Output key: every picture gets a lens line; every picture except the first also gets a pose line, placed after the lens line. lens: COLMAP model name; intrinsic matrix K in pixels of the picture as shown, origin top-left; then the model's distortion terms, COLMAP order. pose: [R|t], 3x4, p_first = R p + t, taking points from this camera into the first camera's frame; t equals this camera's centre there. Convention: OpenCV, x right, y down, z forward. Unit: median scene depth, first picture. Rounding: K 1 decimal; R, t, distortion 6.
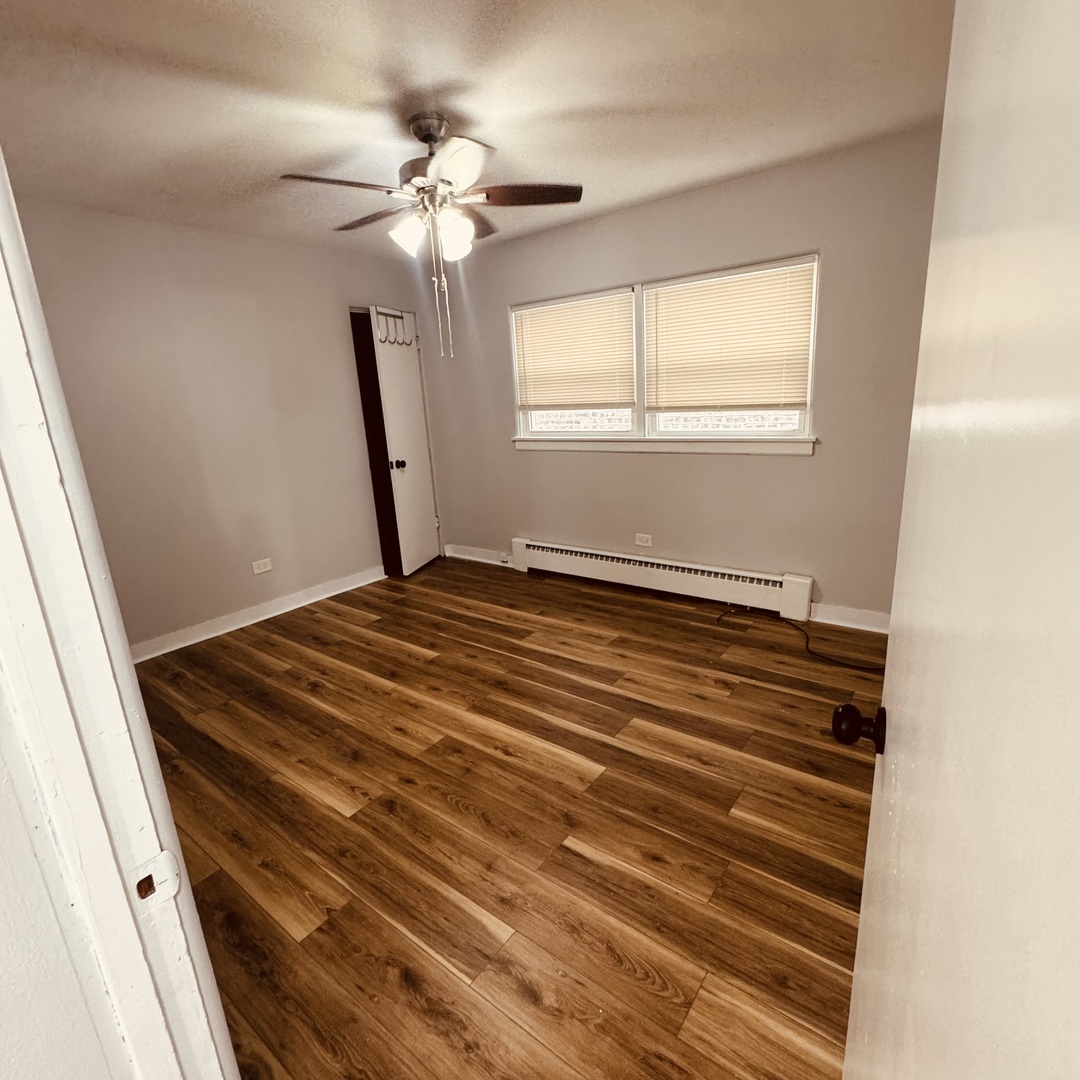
lens RADIAL K [[563.4, 0, 540.0], [0, 563.4, 540.0], [0, 0, 1]] dist [0.000728, 0.001081]
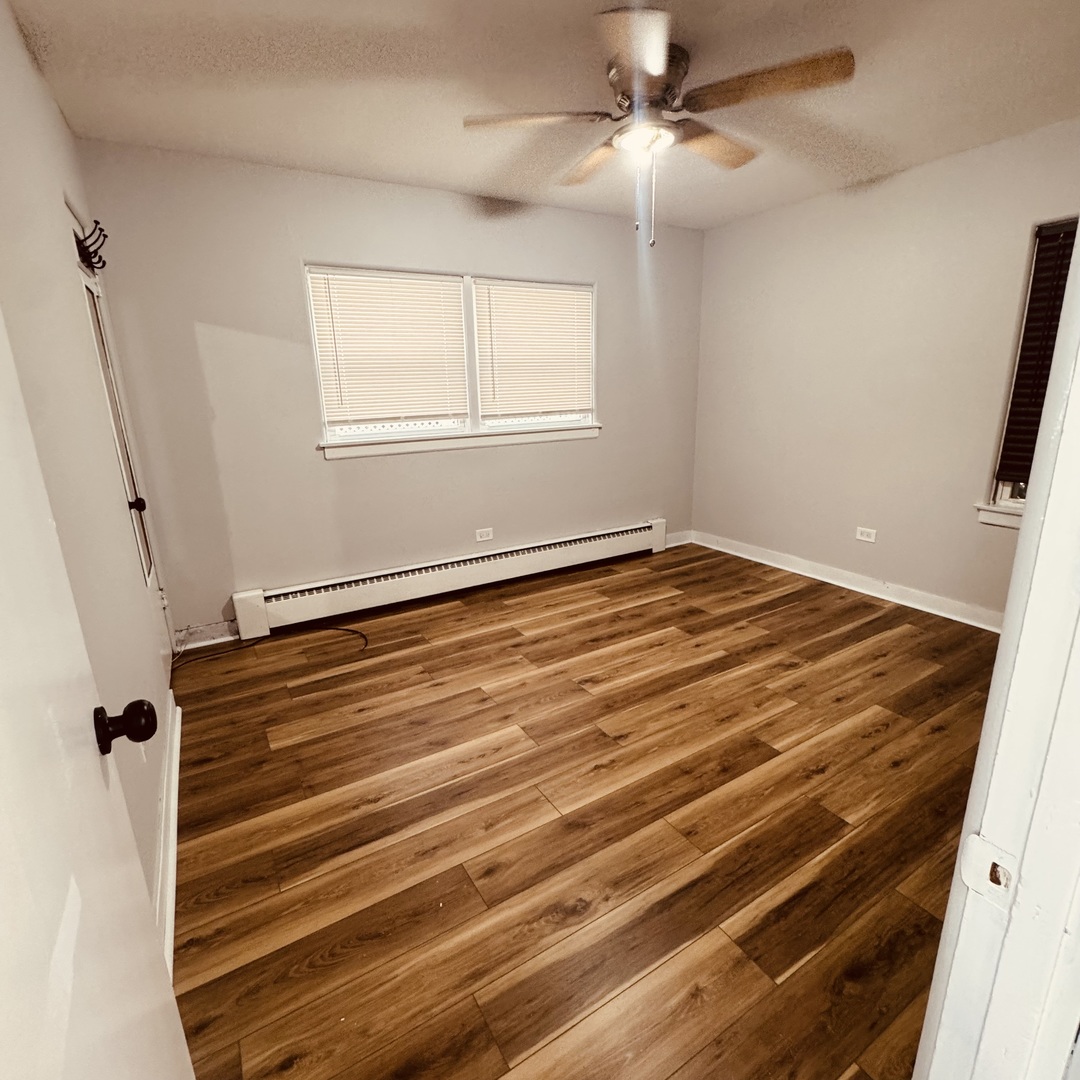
lens RADIAL K [[556.3, 0, 540.2], [0, 556.3, 561.9], [0, 0, 1]] dist [-0.044297, 0.000122]
pose [[0.368068, -0.242636, 0.897582, -0.678050], [0.228597, 0.959335, 0.165589, -0.094232], [-0.901260, 0.144237, 0.408566, 0.508970]]
